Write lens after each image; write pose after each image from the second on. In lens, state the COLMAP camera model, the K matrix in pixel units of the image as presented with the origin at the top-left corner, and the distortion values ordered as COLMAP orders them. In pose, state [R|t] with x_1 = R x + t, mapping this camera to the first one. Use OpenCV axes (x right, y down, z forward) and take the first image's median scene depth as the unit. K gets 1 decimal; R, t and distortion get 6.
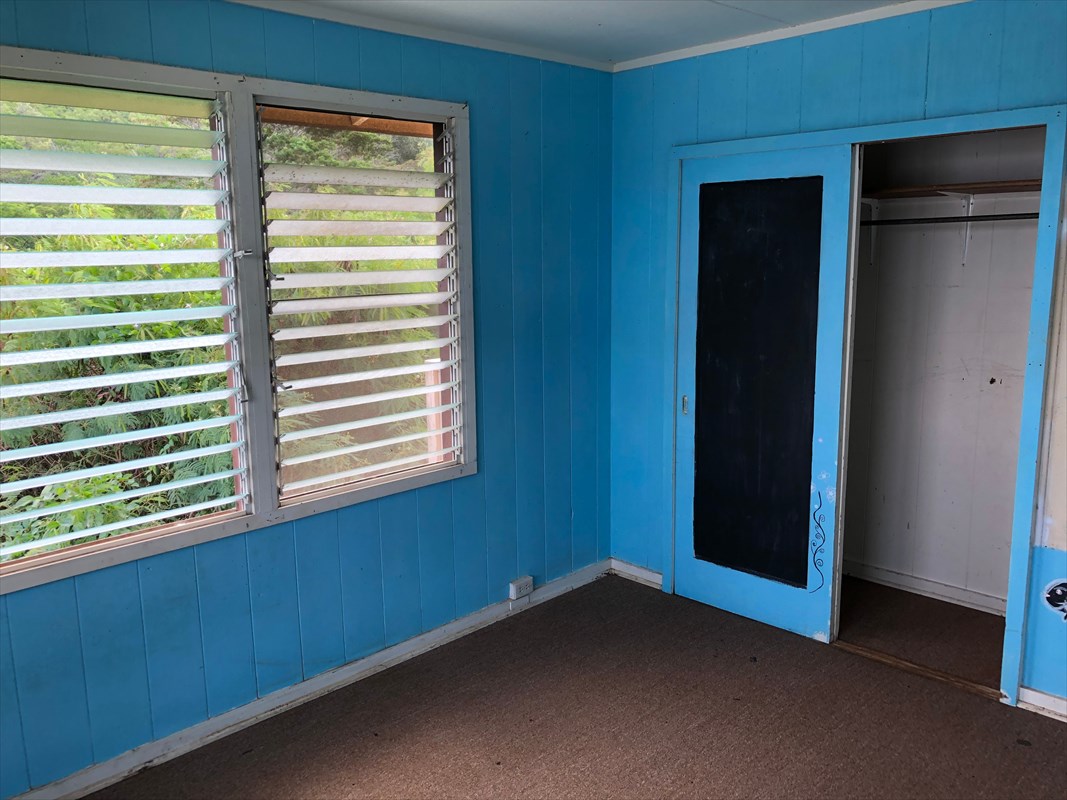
lens RADIAL K [[891.4, 0, 534.1], [0, 891.4, 399.1], [0, 0, 1]] dist [0.046392, -0.053212]
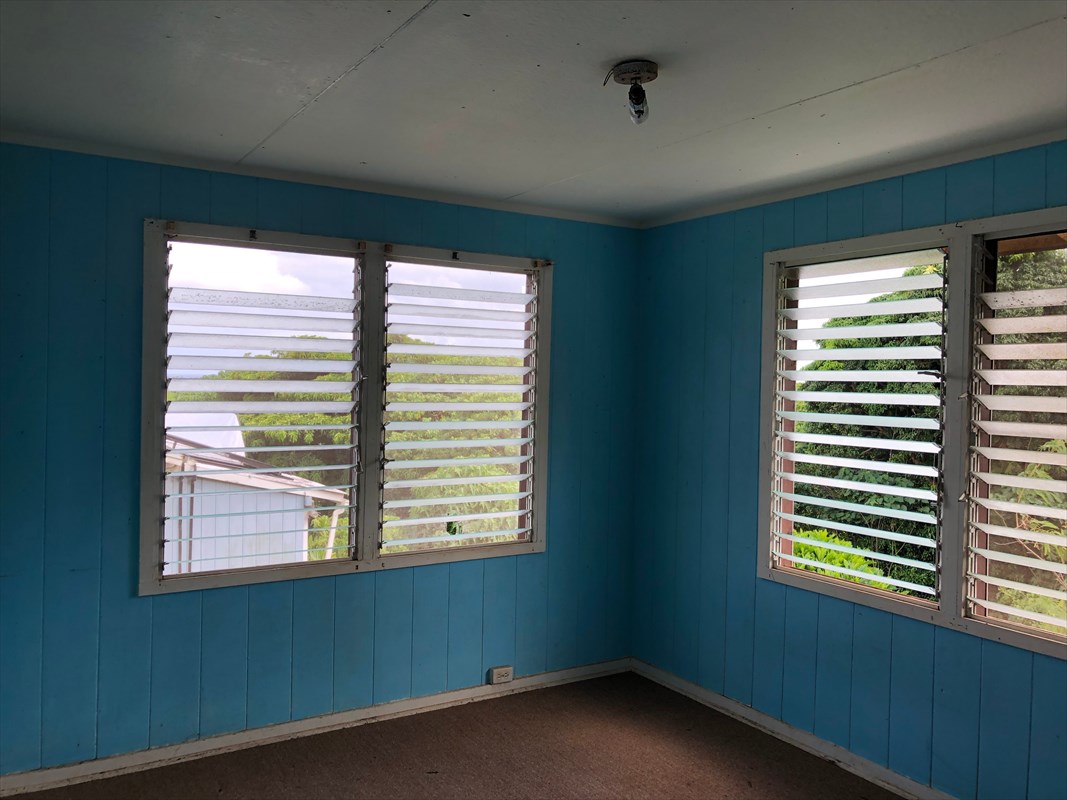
lens RADIAL K [[891.4, 0, 534.1], [0, 891.4, 399.6], [0, 0, 1]] dist [0.046392, -0.053212]
pose [[-0.239281, 0.036035, -0.970281, 0.897141], [-0.186375, 0.979024, 0.082322, -0.127410], [0.952895, 0.200534, -0.227546, 0.764762]]
